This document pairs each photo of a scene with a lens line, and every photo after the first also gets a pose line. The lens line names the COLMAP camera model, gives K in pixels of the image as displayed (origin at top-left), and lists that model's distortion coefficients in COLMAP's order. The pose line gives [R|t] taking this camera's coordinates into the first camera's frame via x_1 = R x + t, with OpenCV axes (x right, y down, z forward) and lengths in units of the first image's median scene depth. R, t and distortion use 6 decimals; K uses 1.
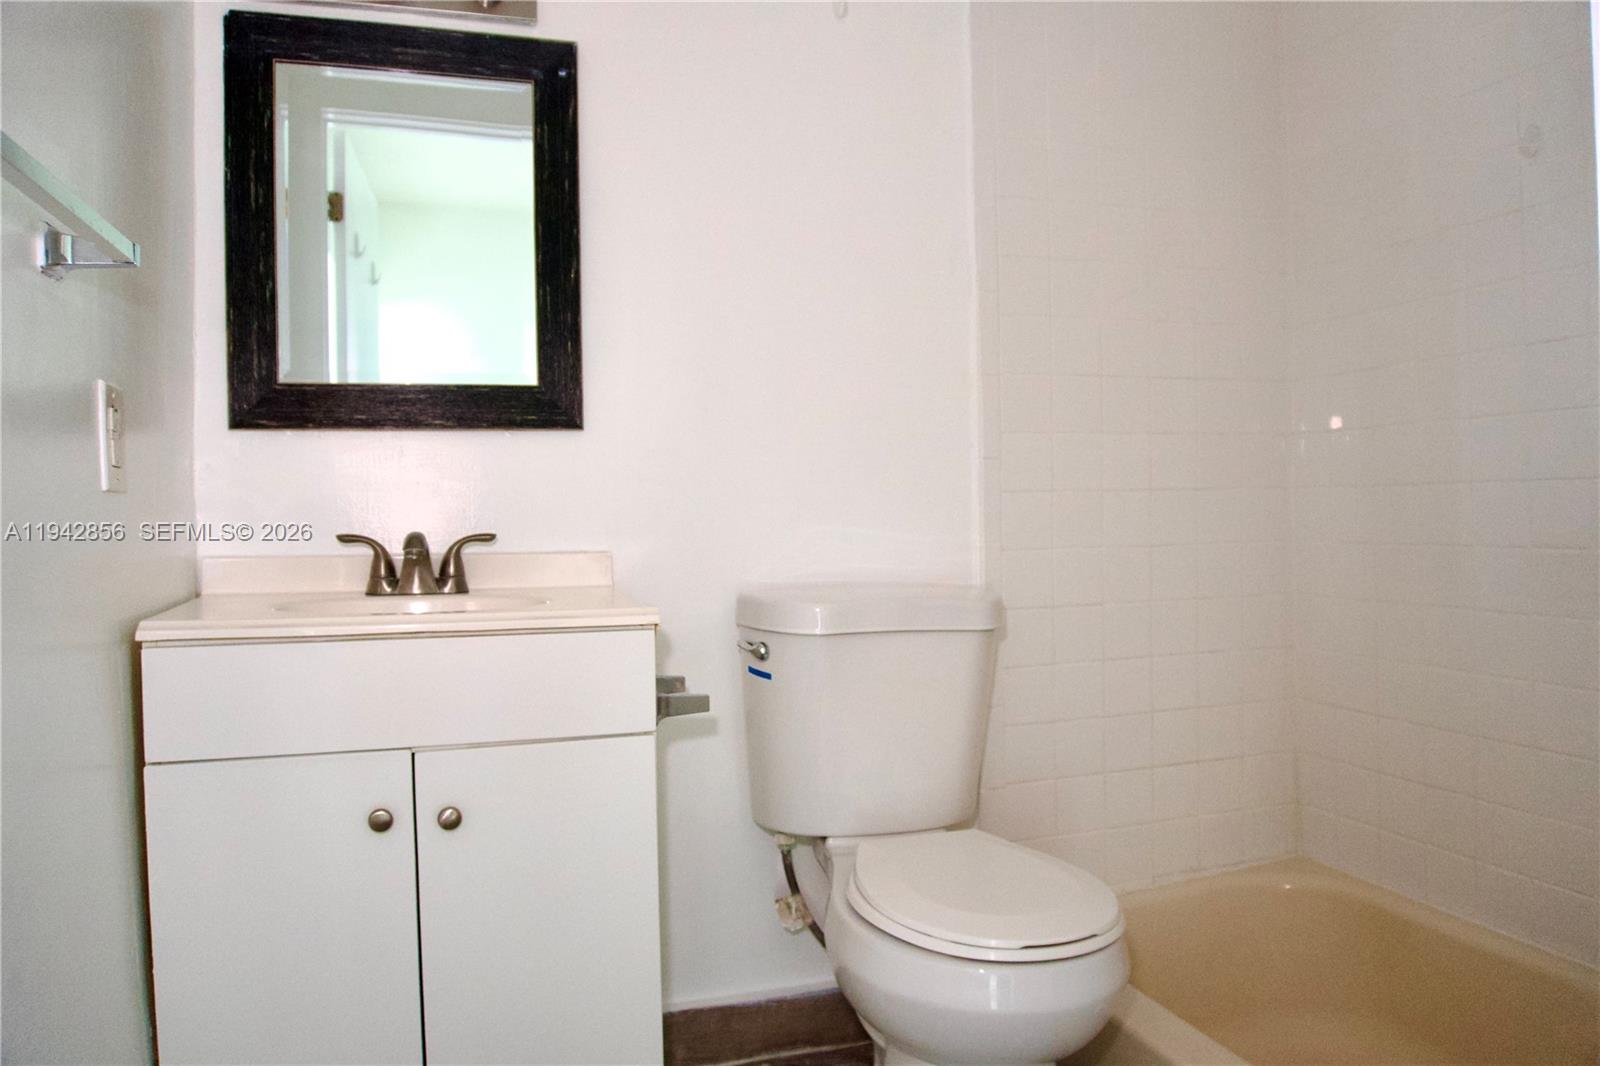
lens RADIAL K [[1071.8, 0, 800.0], [0, 1071.8, 533.0], [0, 0, 1]] dist [-0.049245, -0.002052]
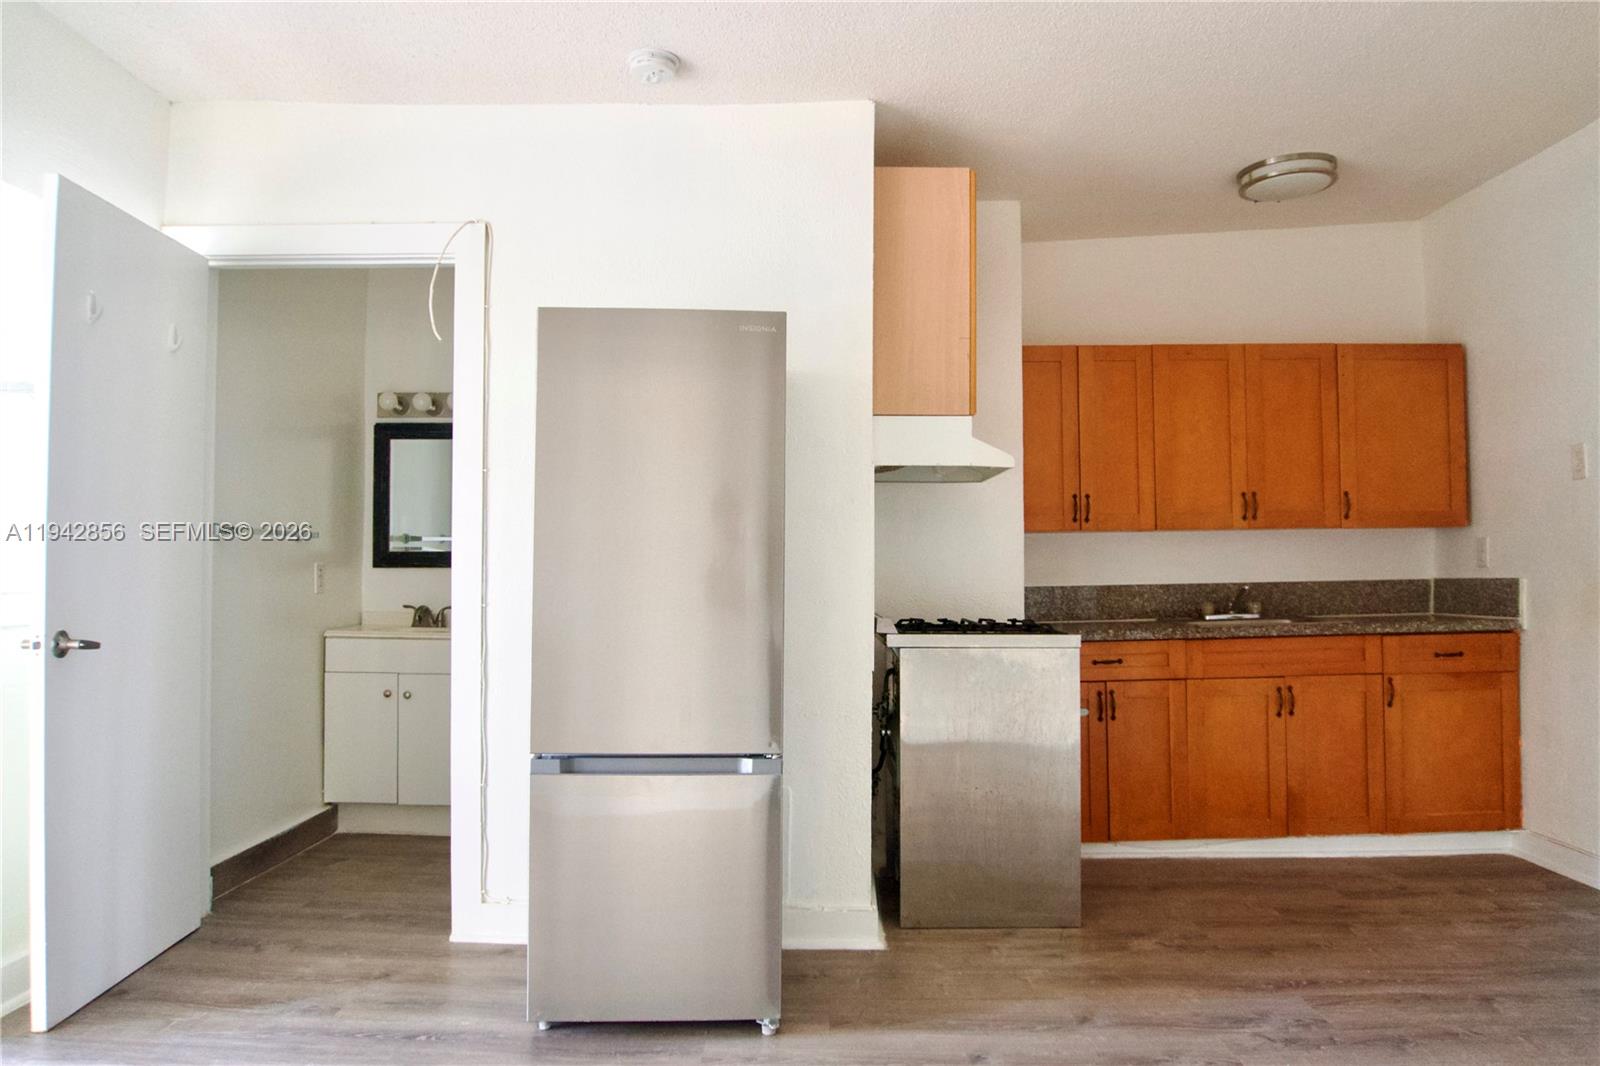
lens RADIAL K [[1071.8, 0, 800.0], [0, 1071.8, 533.0], [0, 0, 1]] dist [-0.049245, -0.002052]
pose [[0.956329, 0.016930, -0.291802, 1.451139], [-0.028391, 0.998981, -0.035088, -0.123936], [0.290910, 0.041840, 0.955835, -1.477819]]
